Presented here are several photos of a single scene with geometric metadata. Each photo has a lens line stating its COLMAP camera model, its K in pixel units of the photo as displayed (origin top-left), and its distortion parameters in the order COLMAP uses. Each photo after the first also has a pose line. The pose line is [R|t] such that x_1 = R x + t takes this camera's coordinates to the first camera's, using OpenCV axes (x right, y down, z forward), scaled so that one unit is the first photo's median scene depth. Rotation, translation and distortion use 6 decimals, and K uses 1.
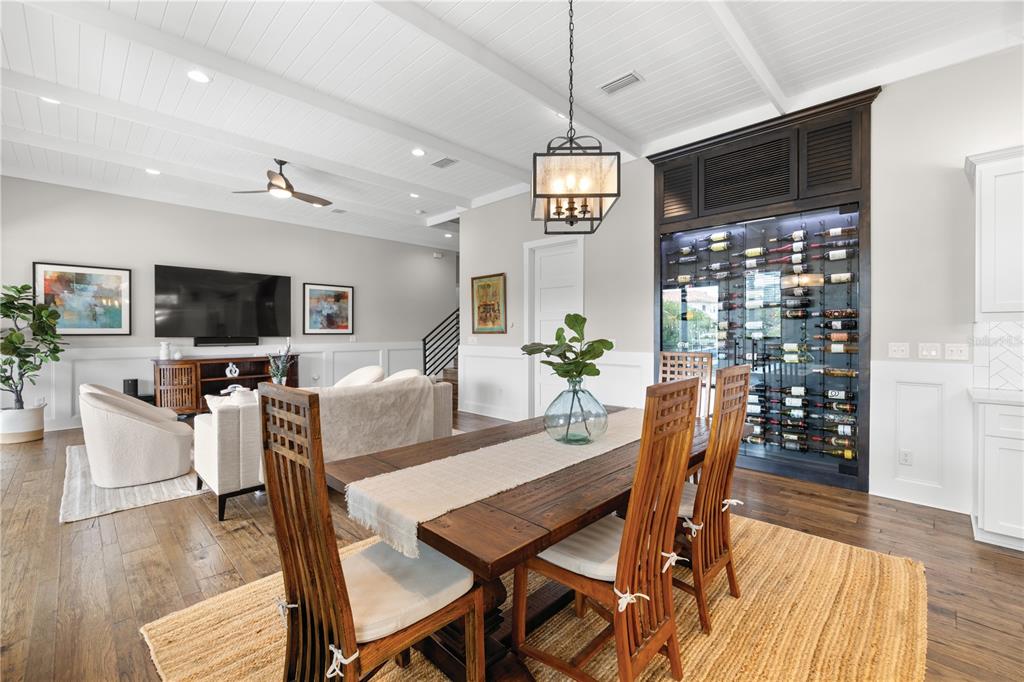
lens RADIAL K [[434.3, 0, 513.7], [0, 434.3, 335.7], [0, 0, 1]] dist [-0.001279, -0.000367]
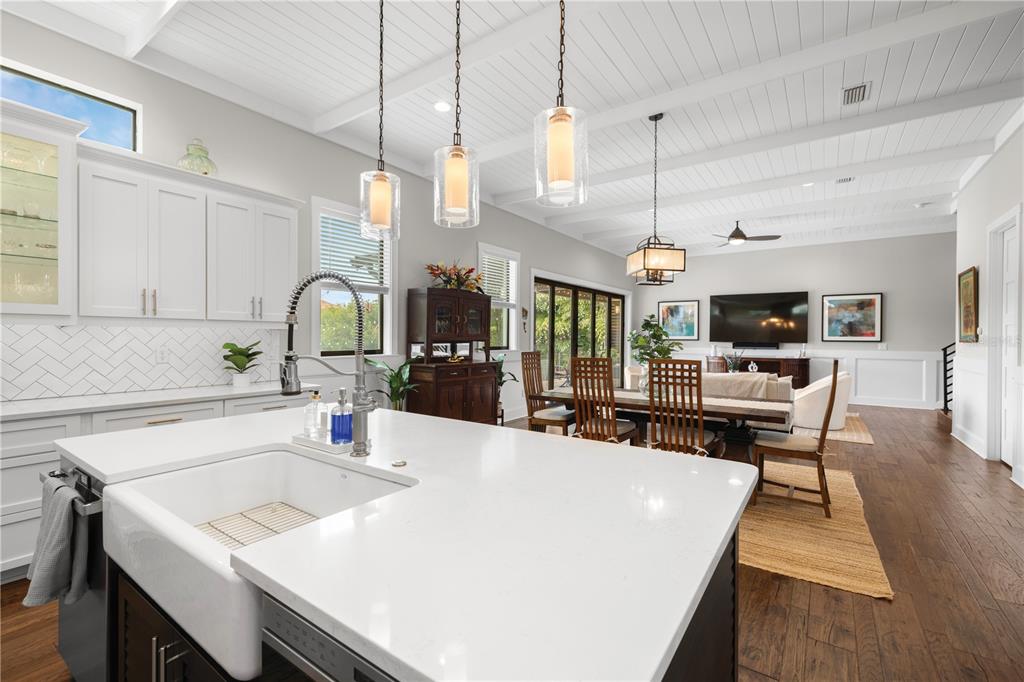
lens RADIAL K [[434.3, 0, 513.7], [0, 434.3, 335.7], [0, 0, 1]] dist [-0.001279, -0.000367]
pose [[0.174140, -0.002513, -0.984718, 0.852503], [-0.013529, 0.999896, -0.004944, -0.001492], [0.984628, 0.014183, 0.174088, 0.029400]]
